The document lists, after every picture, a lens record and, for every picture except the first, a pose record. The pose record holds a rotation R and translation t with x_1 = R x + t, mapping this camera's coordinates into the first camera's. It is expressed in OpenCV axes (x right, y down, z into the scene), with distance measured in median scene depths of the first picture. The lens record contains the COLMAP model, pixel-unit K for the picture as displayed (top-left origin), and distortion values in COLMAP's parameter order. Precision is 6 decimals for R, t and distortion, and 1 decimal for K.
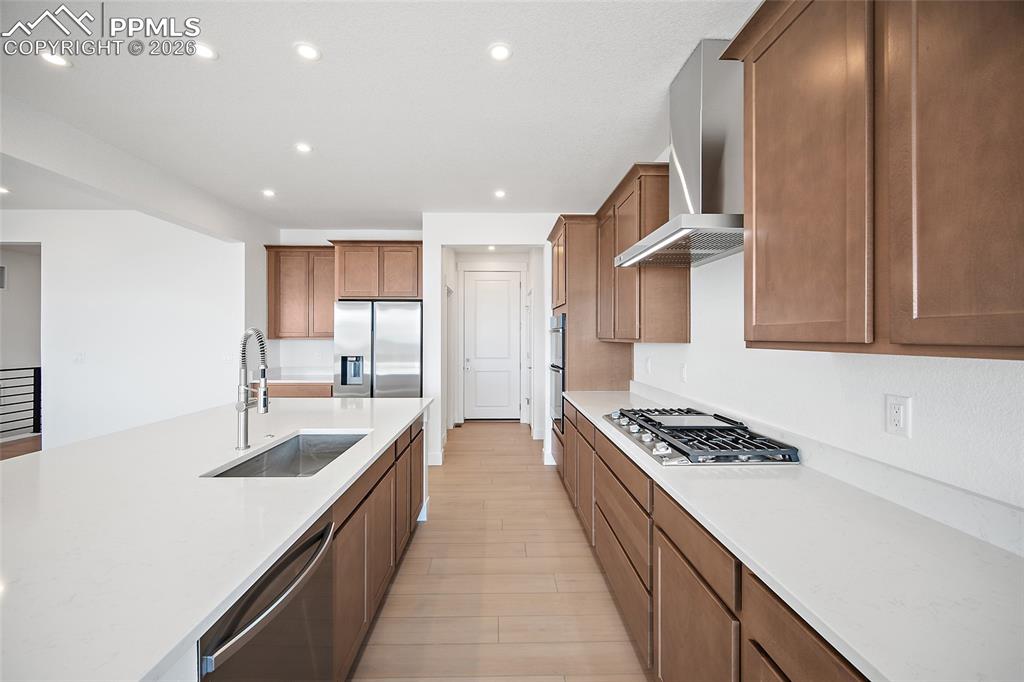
lens RADIAL K [[403.2, 0, 502.0], [0, 403.2, 342.9], [0, 0, 1]] dist [0.000909, -0.000013]
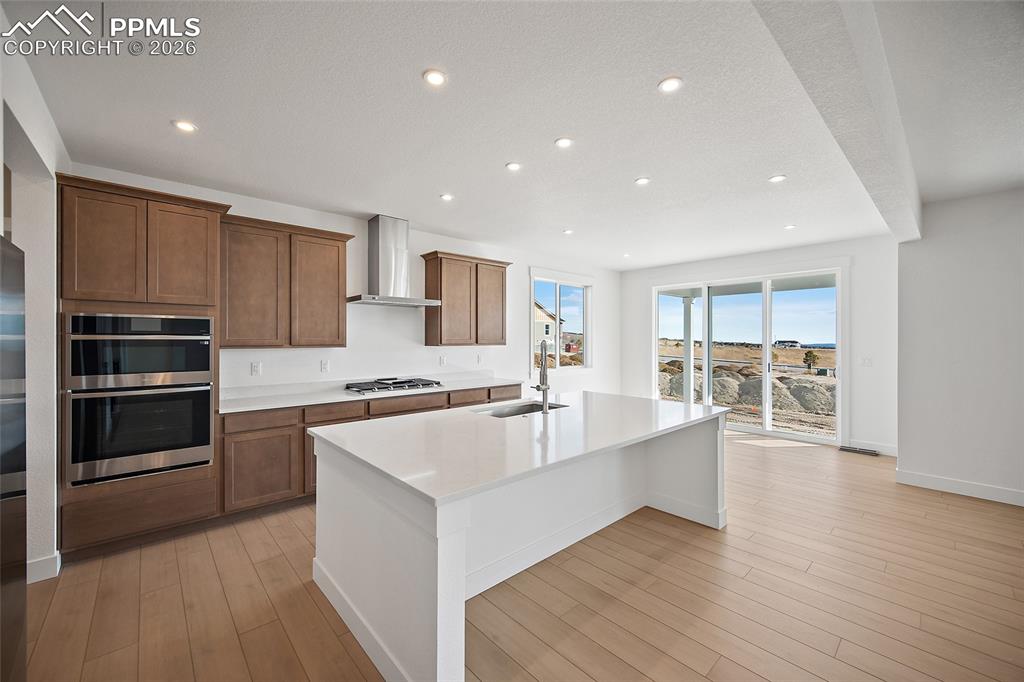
lens RADIAL K [[403.2, 0, 502.0], [0, 403.2, 342.9], [0, 0, 1]] dist [0.000909, -0.000013]
pose [[-0.652840, -0.005950, 0.757473, -0.728952], [0.013682, 0.999713, 0.019645, -0.023611], [-0.757373, 0.023189, -0.652571, 0.918174]]
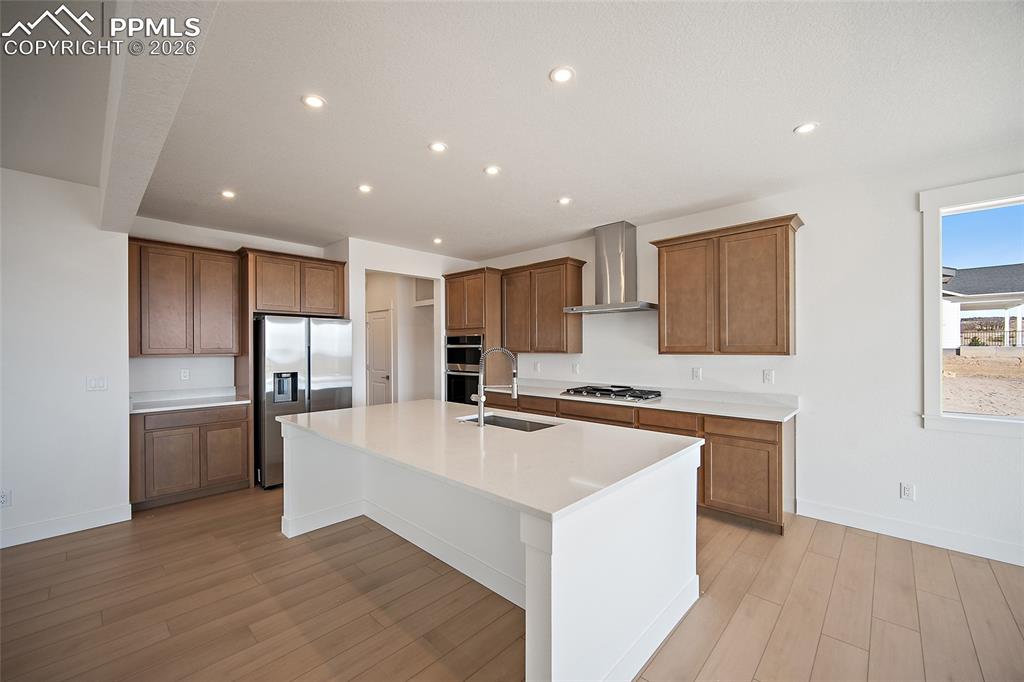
lens RADIAL K [[403.2, 0, 502.0], [0, 403.2, 342.9], [0, 0, 1]] dist [0.000909, -0.000013]
pose [[0.704039, 0.003021, 0.710155, -0.691866], [0.018021, 0.999593, -0.022118, -0.007520], [-0.709933, 0.028370, 0.703698, -0.051220]]
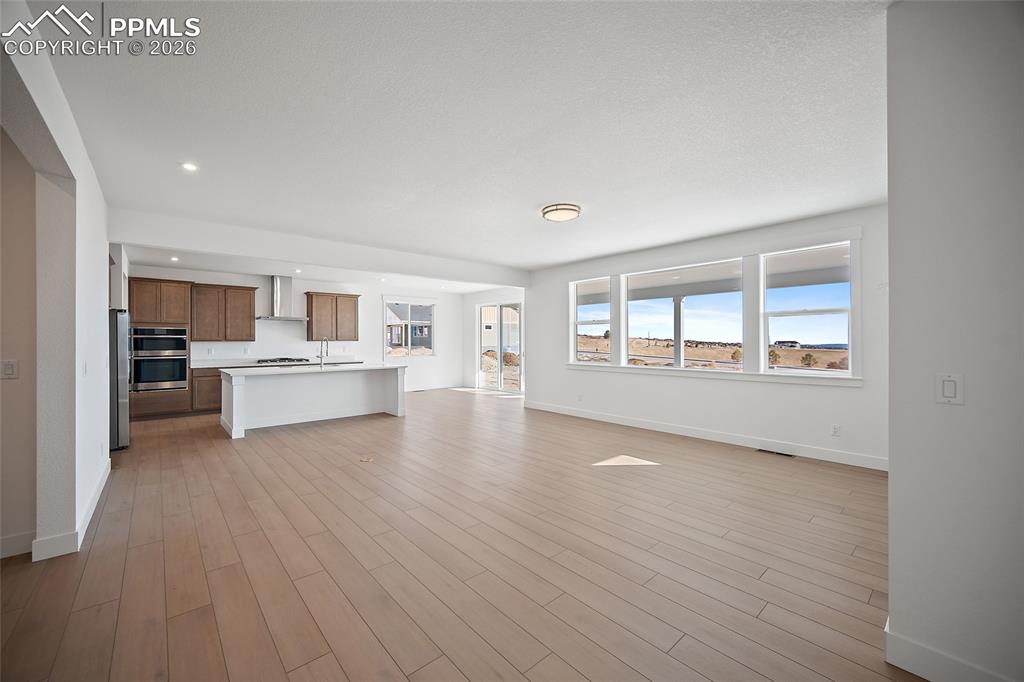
lens RADIAL K [[403.2, 0, 502.0], [0, 403.2, 342.9], [0, 0, 1]] dist [0.000909, -0.000013]
pose [[-0.638463, 0.001507, 0.769651, -2.015445], [0.019977, 0.999694, 0.014614, 0.002101], [-0.769393, 0.024706, -0.638298, 0.907099]]
